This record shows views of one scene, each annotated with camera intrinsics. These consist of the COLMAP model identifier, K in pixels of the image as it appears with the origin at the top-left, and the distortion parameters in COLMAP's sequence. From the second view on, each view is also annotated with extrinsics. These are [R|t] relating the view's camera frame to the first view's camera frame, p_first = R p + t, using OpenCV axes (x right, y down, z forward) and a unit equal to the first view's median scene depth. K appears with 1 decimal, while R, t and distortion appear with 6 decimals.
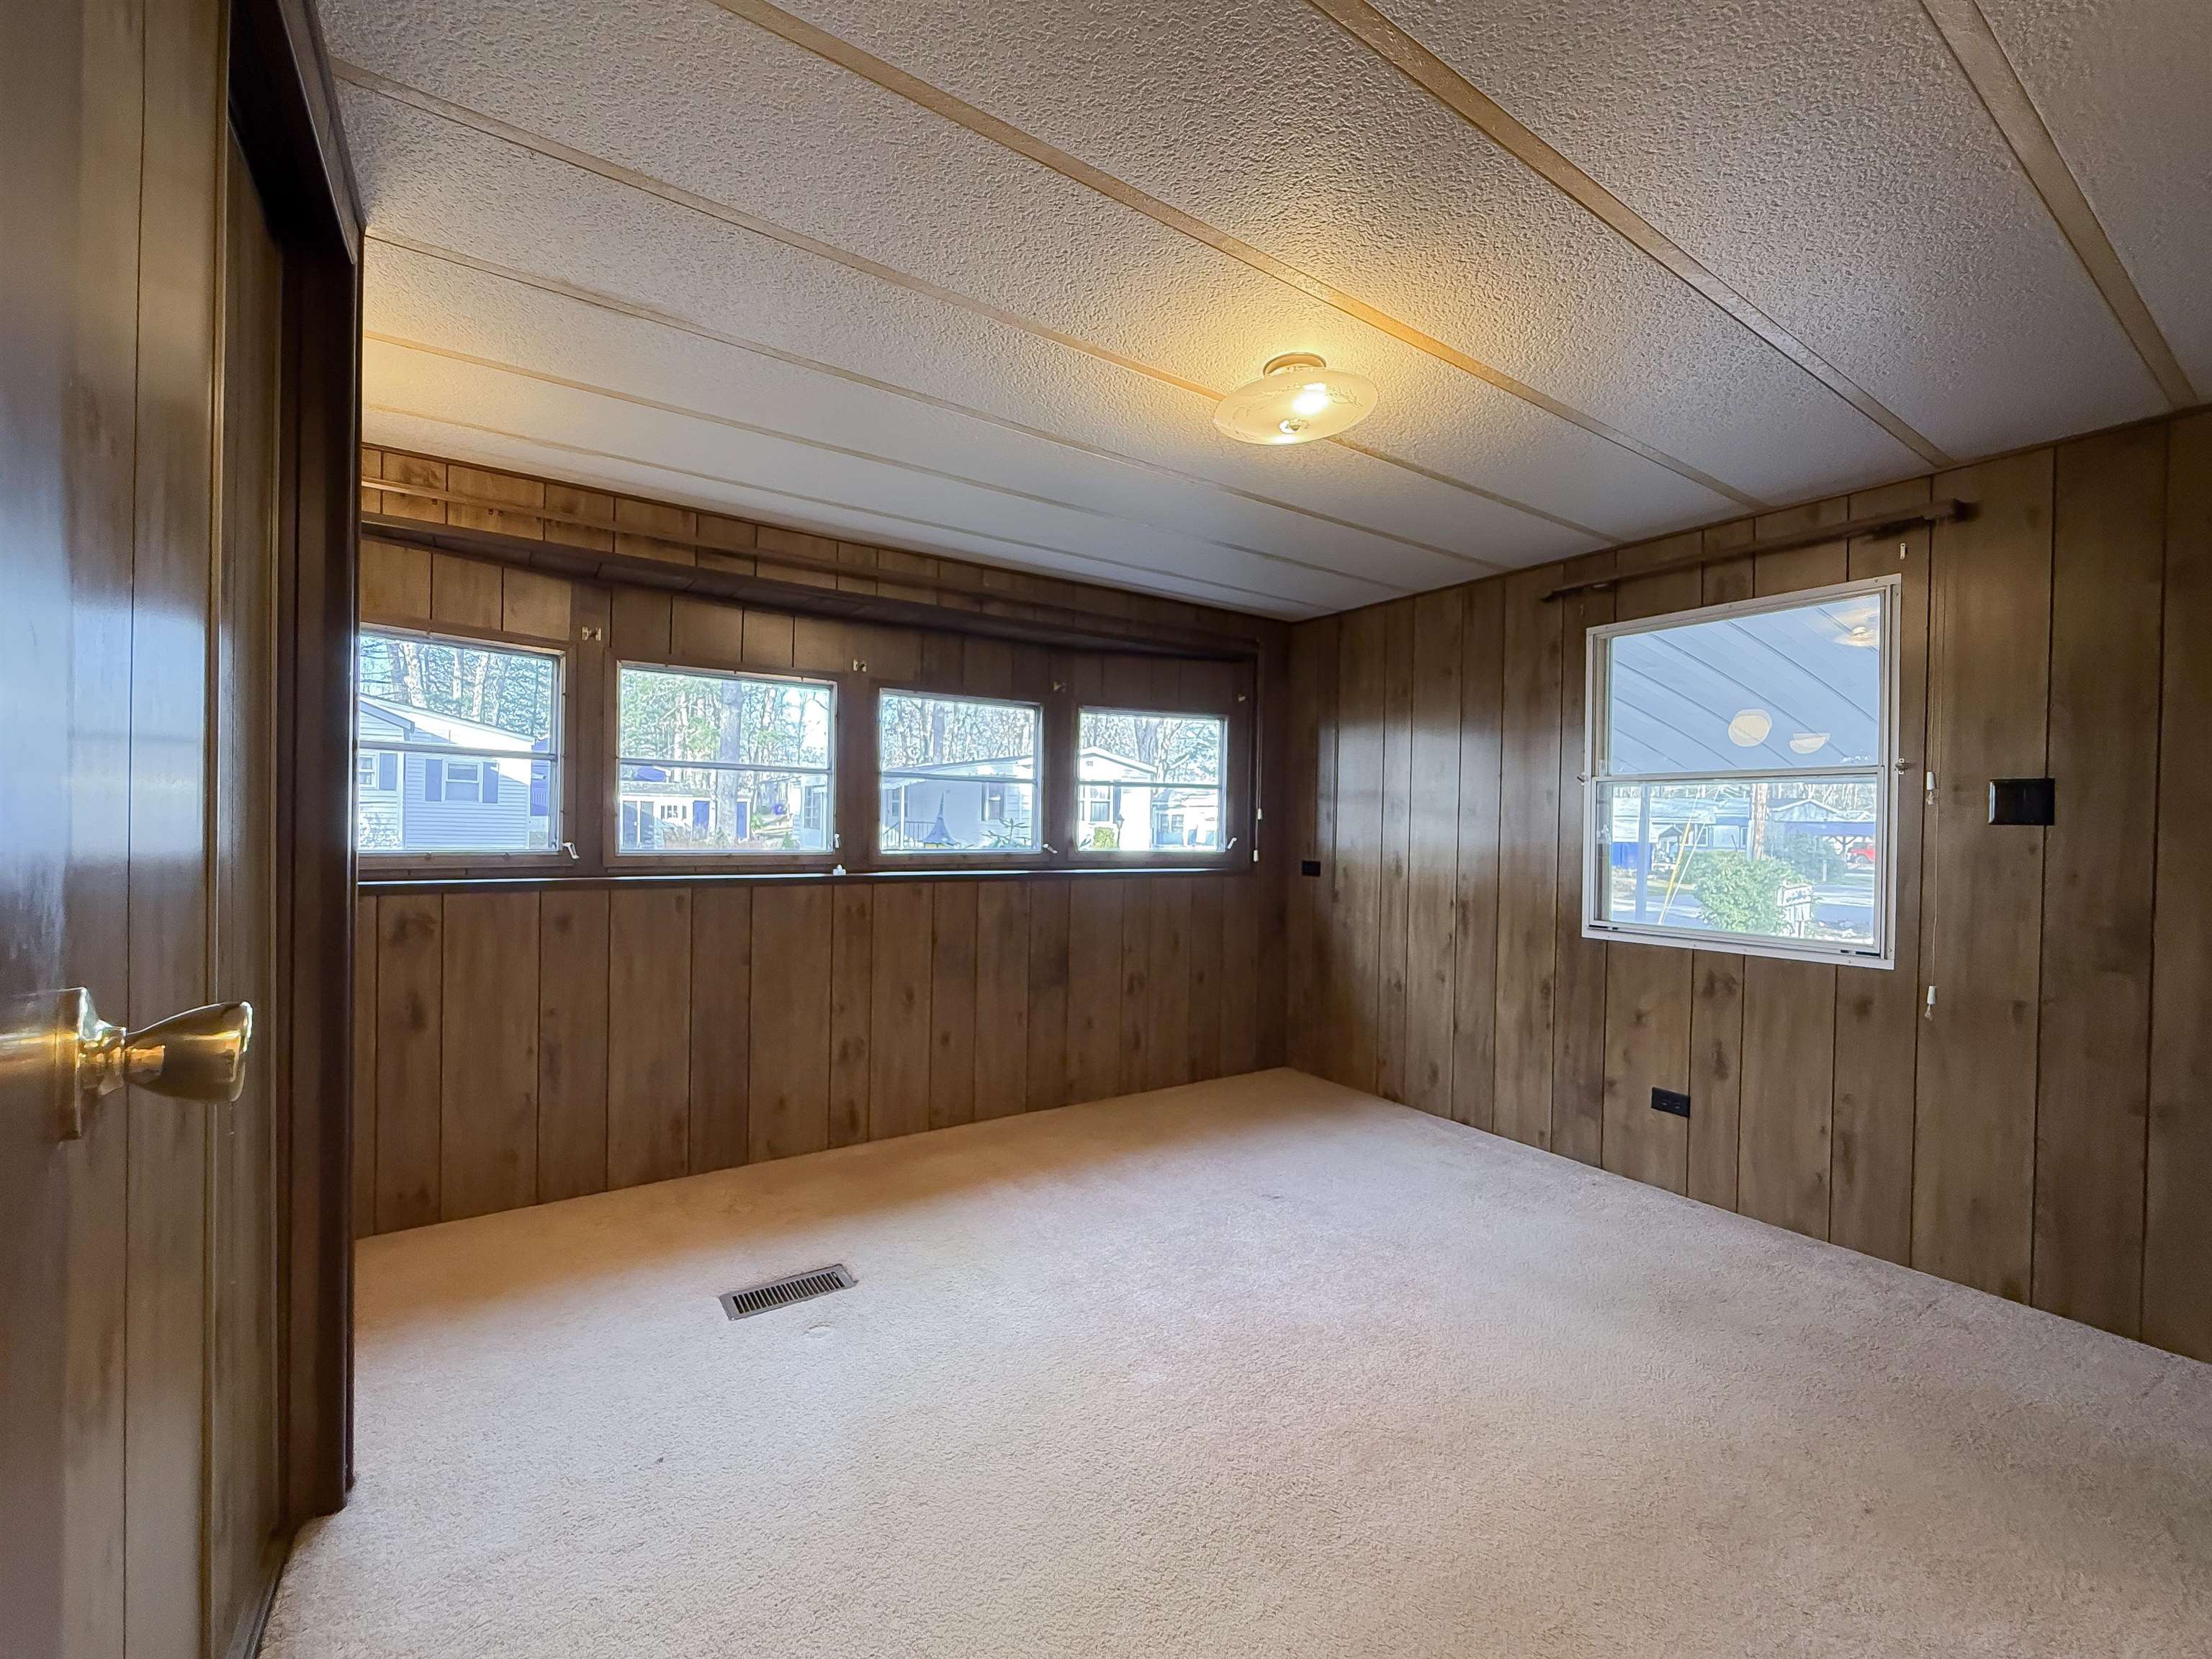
lens RADIAL K [[833.5, 0, 1102.1], [0, 833.5, 847.8], [0, 0, 1]] dist [-0.000610, -0.000048]
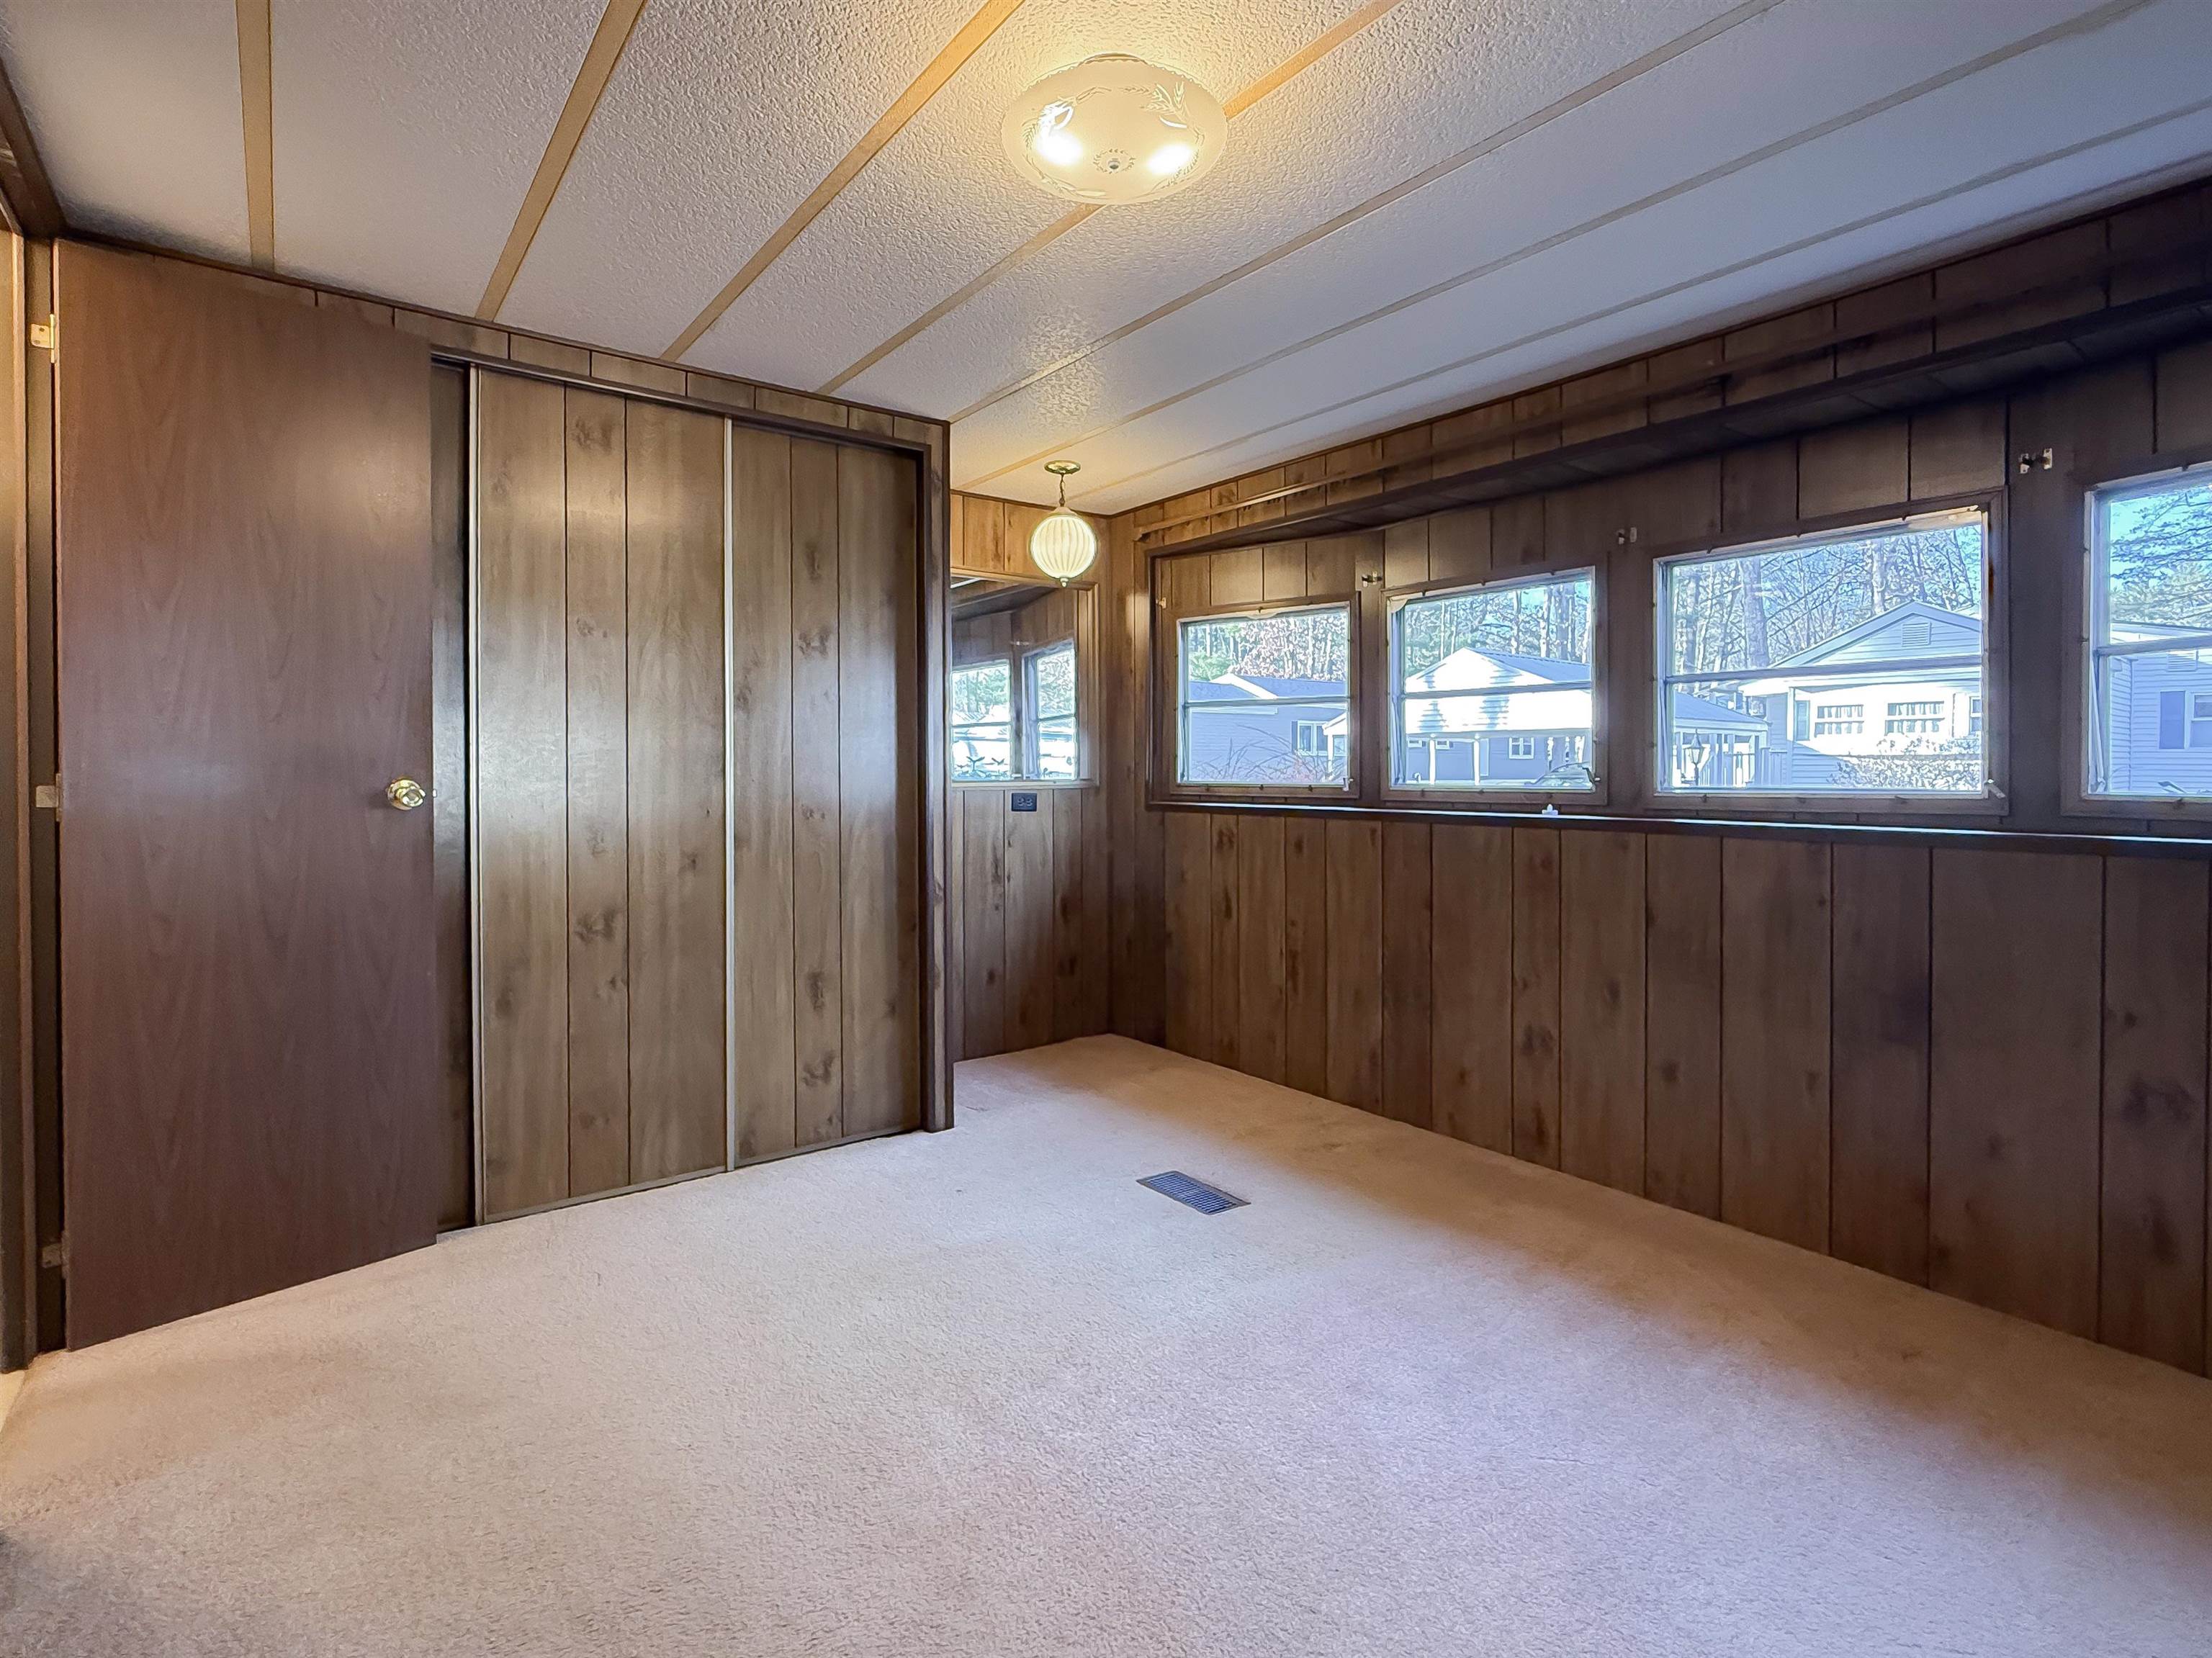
lens RADIAL K [[1087.8, 0, 1108.3], [0, 1087.8, 772.2], [0, 0, 1]] dist [0.001098, -0.000225]
pose [[0.098214, -0.005993, -0.995147, 0.705208], [-0.011980, 0.999902, -0.007204, 0.003926], [0.995093, 0.012630, 0.098133, 0.527027]]
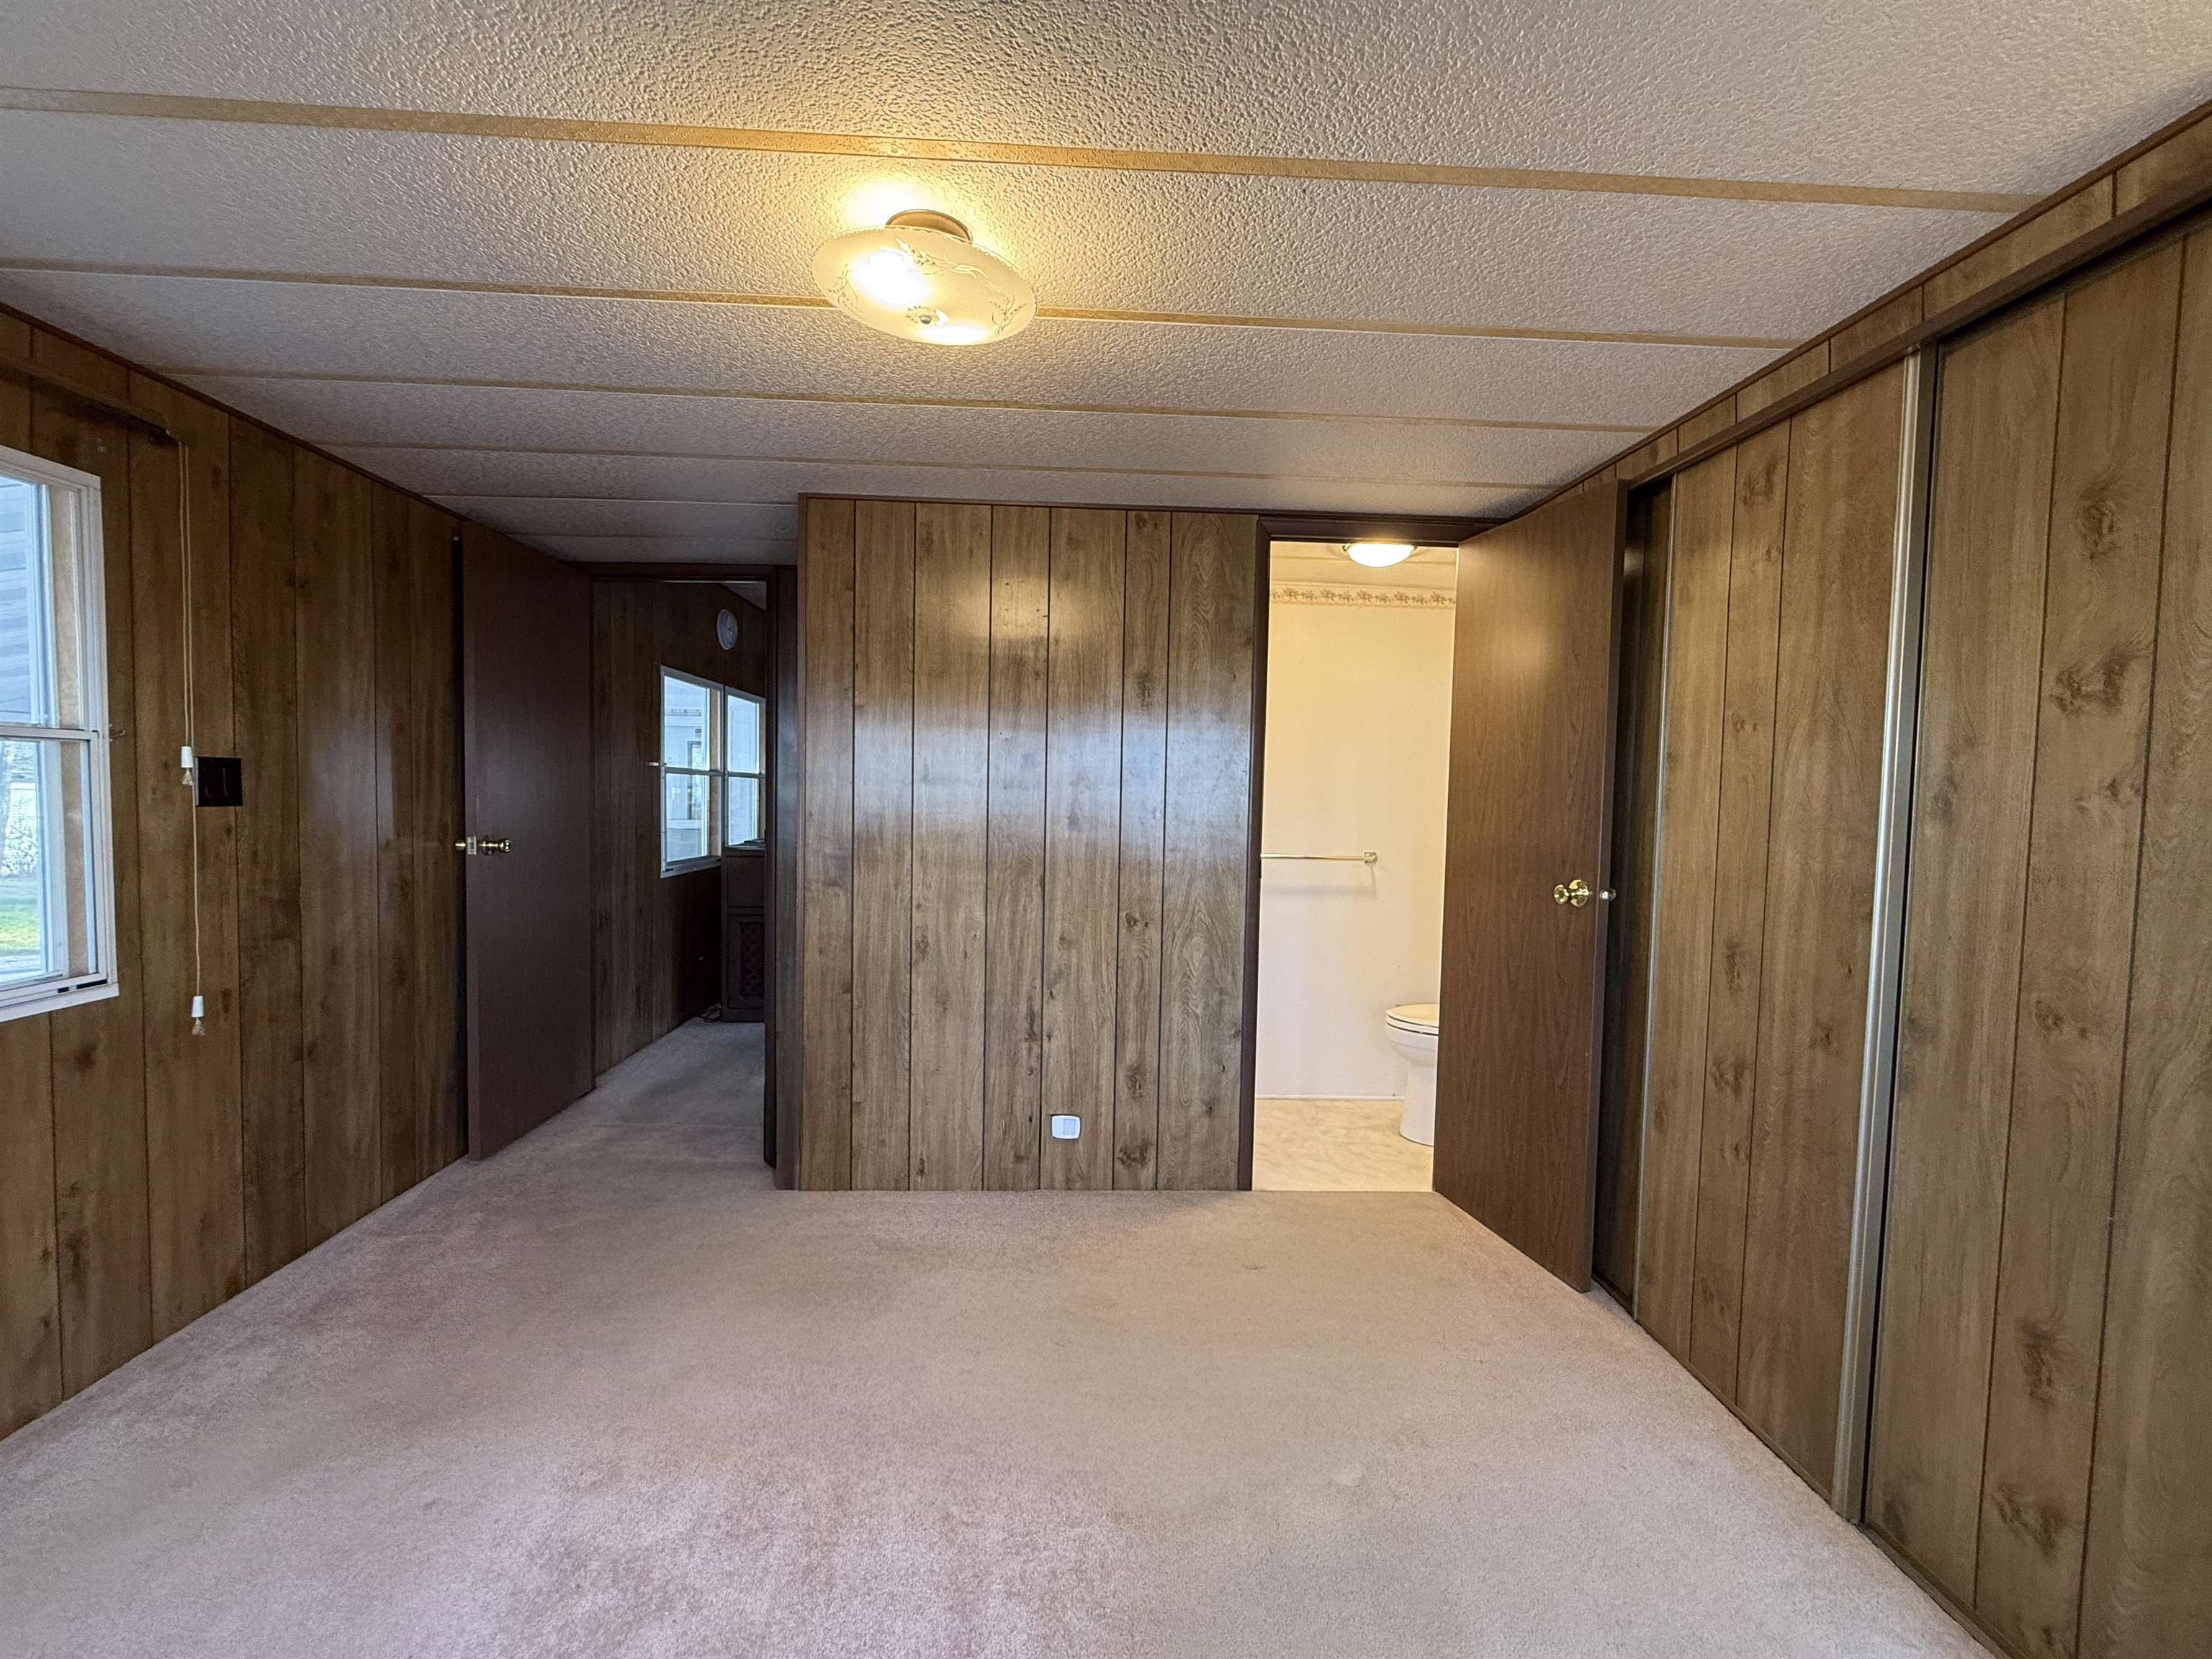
lens RADIAL K [[925.5, 0, 1105.4], [0, 925.5, 830.9], [0, 0, 1]] dist [-0.000459, -0.000146]
pose [[-0.870643, -0.060823, 0.488141, -0.199514], [-0.033233, 0.997332, 0.064995, -0.070716], [-0.490792, 0.040365, -0.870341, 0.984181]]
